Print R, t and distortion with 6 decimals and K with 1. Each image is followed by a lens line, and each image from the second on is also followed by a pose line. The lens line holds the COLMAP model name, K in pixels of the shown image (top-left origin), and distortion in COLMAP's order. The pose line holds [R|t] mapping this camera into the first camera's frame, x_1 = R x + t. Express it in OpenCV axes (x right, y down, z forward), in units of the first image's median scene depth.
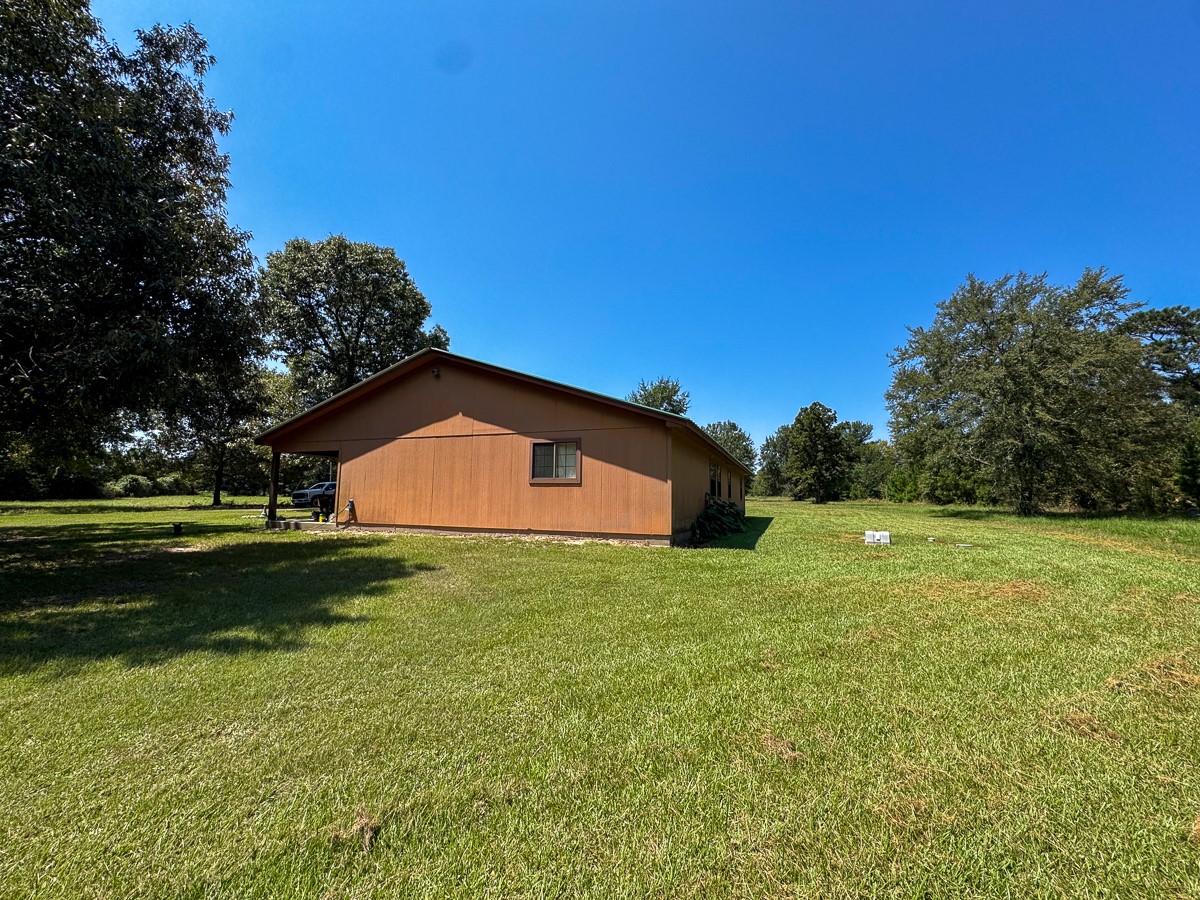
lens RADIAL K [[478.9, 0, 602.4], [0, 478.9, 453.2], [0, 0, 1]] dist [-0.004224, 0.000762]
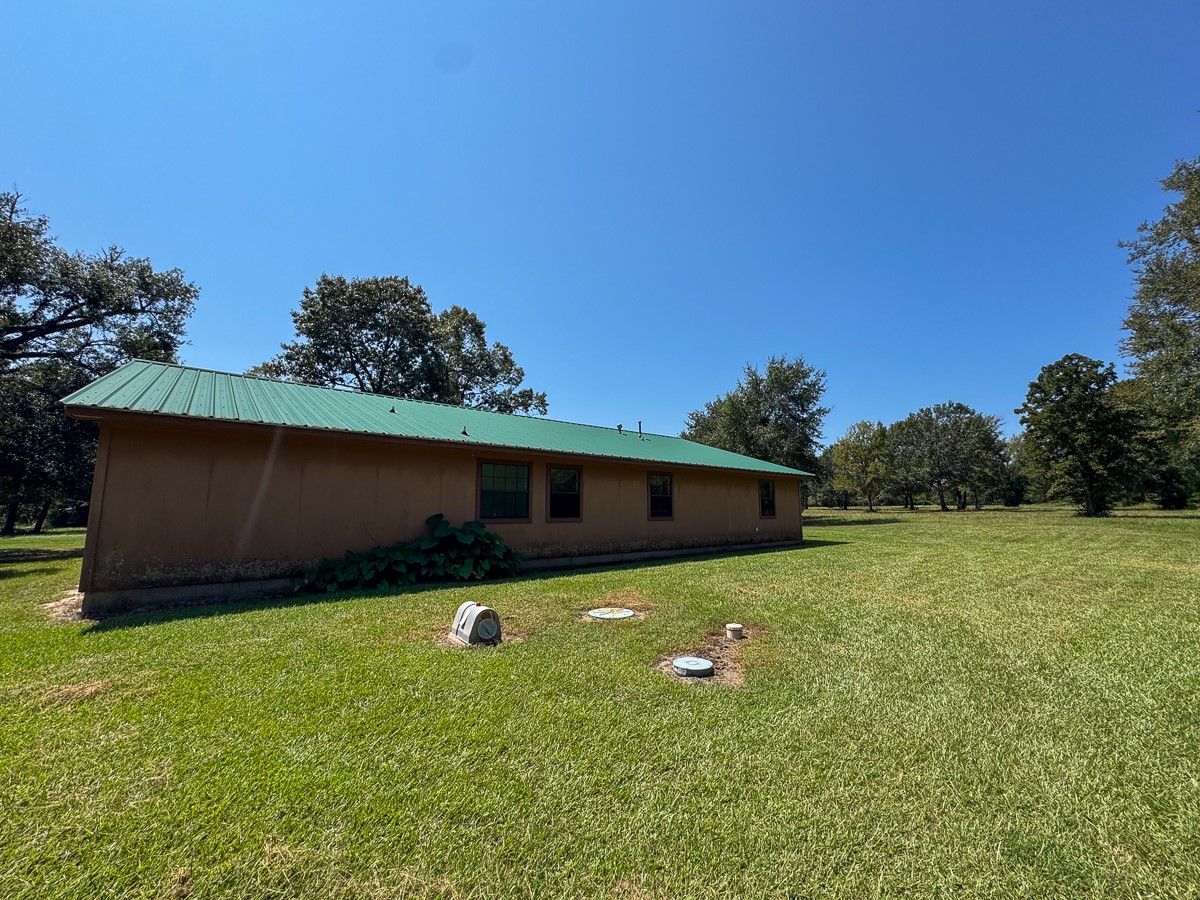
lens RADIAL K [[478.9, 0, 599.2], [0, 478.9, 447.1], [0, 0, 1]] dist [-0.004224, 0.000762]
pose [[0.872325, -0.078799, -0.482534, 0.204457], [0.060946, 0.996754, -0.052594, 0.010714], [0.485113, 0.016471, 0.874297, 0.155128]]
